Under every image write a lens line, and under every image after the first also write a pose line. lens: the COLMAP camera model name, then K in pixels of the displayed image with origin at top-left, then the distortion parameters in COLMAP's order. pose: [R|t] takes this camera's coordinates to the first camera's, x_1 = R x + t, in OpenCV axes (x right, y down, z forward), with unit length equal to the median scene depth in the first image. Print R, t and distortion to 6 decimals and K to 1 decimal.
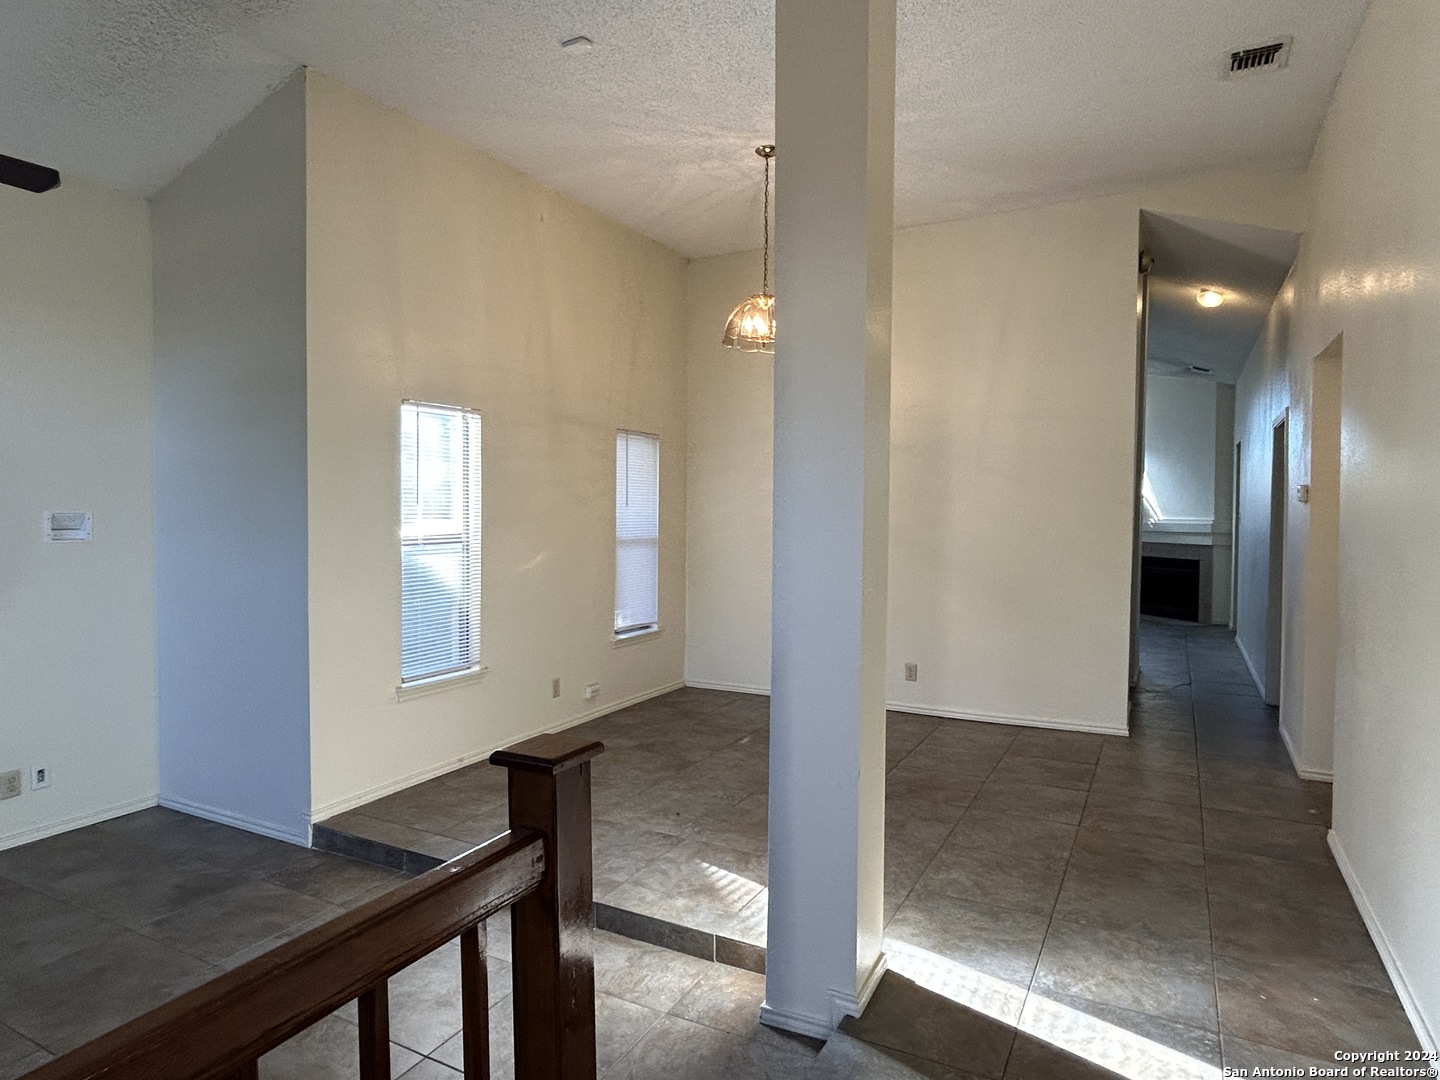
lens RADIAL K [[841.9, 0, 715.6], [0, 841.9, 533.1], [0, 0, 1]] dist [0.001775, -0.005635]
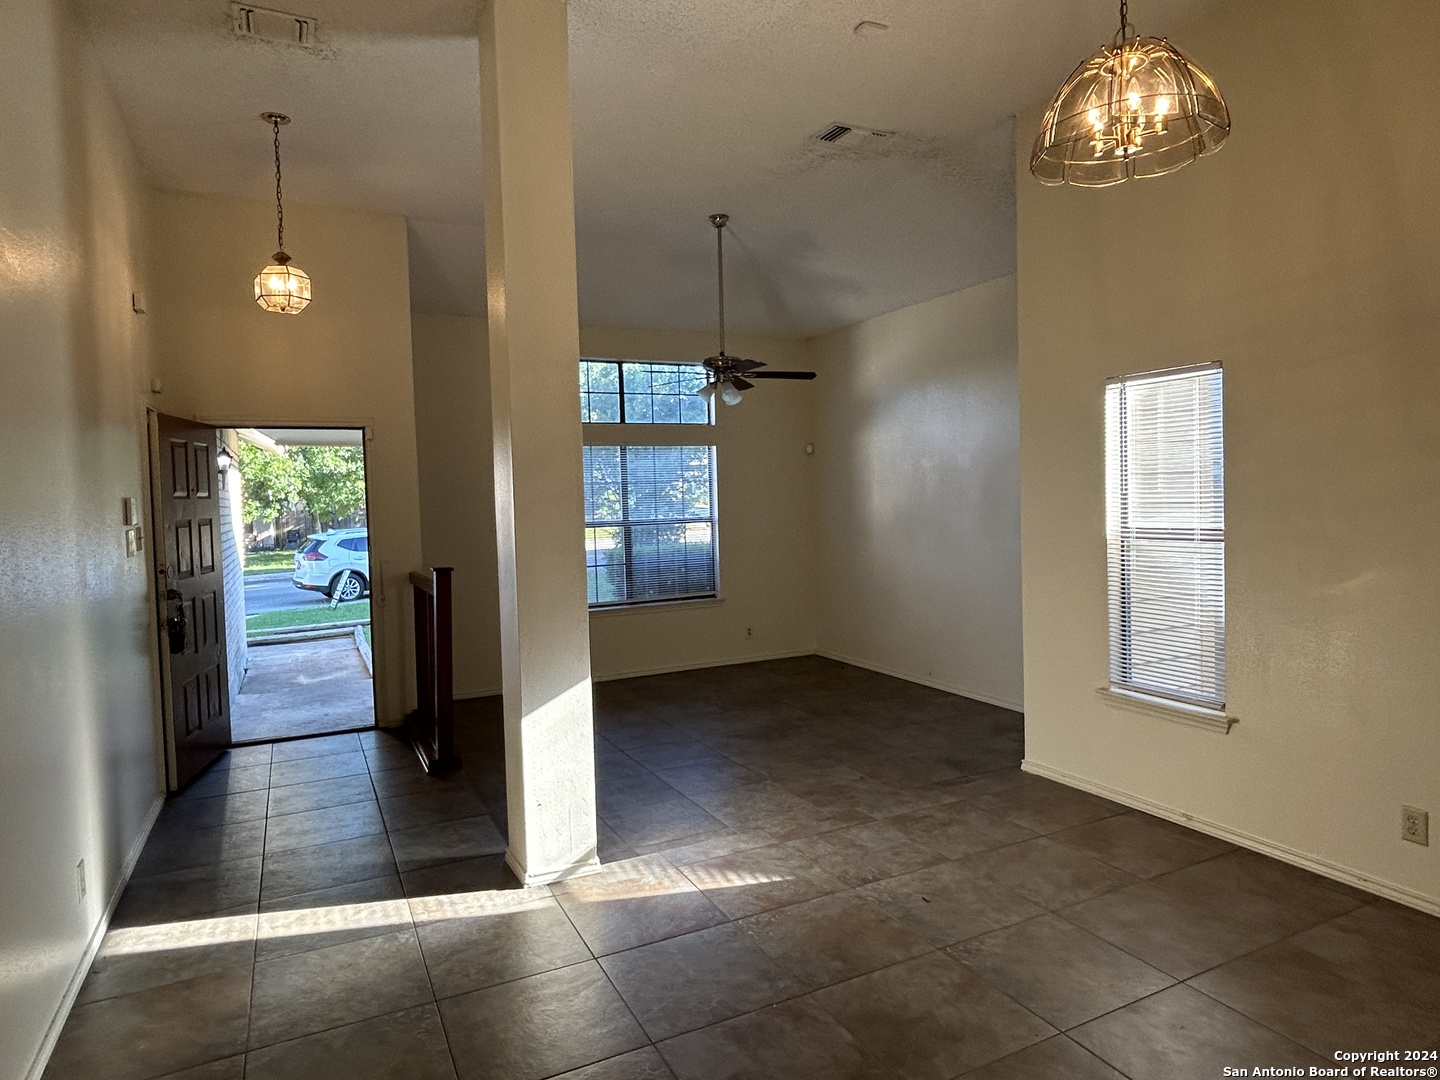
lens RADIAL K [[841.9, 0, 715.6], [0, 841.9, 533.1], [0, 0, 1]] dist [0.001775, -0.005635]
pose [[-0.574484, 0.045400, -0.817256, 0.845318], [-0.006008, 0.998200, 0.059675, -0.055928], [0.818494, 0.039193, -0.573177, 1.583980]]
